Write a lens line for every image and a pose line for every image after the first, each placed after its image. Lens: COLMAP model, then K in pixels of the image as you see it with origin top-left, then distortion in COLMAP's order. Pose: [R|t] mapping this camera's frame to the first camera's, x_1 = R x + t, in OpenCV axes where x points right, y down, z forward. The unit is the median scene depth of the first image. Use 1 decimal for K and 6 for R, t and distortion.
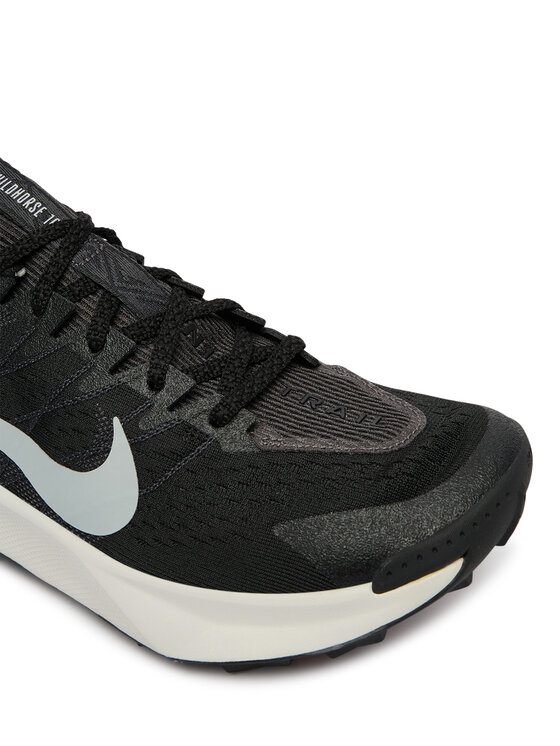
lens RADIAL K [[785.7, 0, 279.7], [0, 785.7, 371.0], [0, 0, 1]] dist [0.058603, 0.000000]
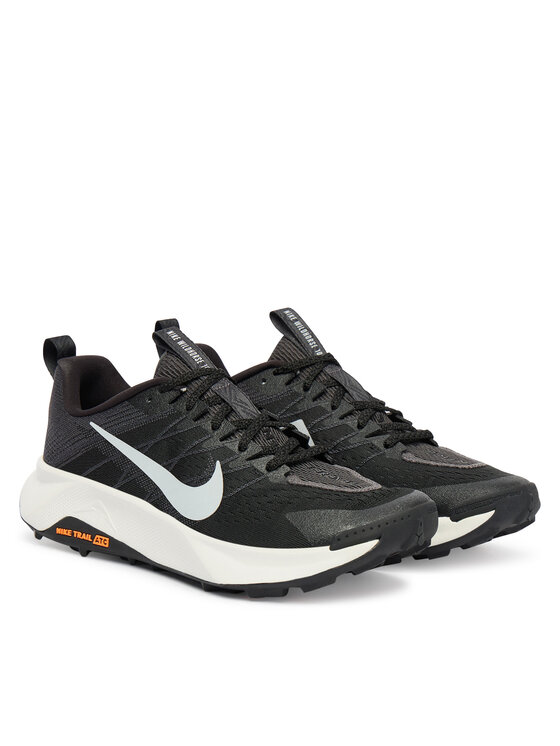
lens RADIAL K [[1968.8, 0, 280.1], [0, 1968.8, 373.1], [0, 0, 1]] dist [-0.109894, 0.000000]
pose [[0.971623, 0.119151, -0.204332, 0.861974], [-0.187438, 0.914767, -0.357865, 1.505541], [0.144277, 0.386010, 0.911143, -3.308569]]
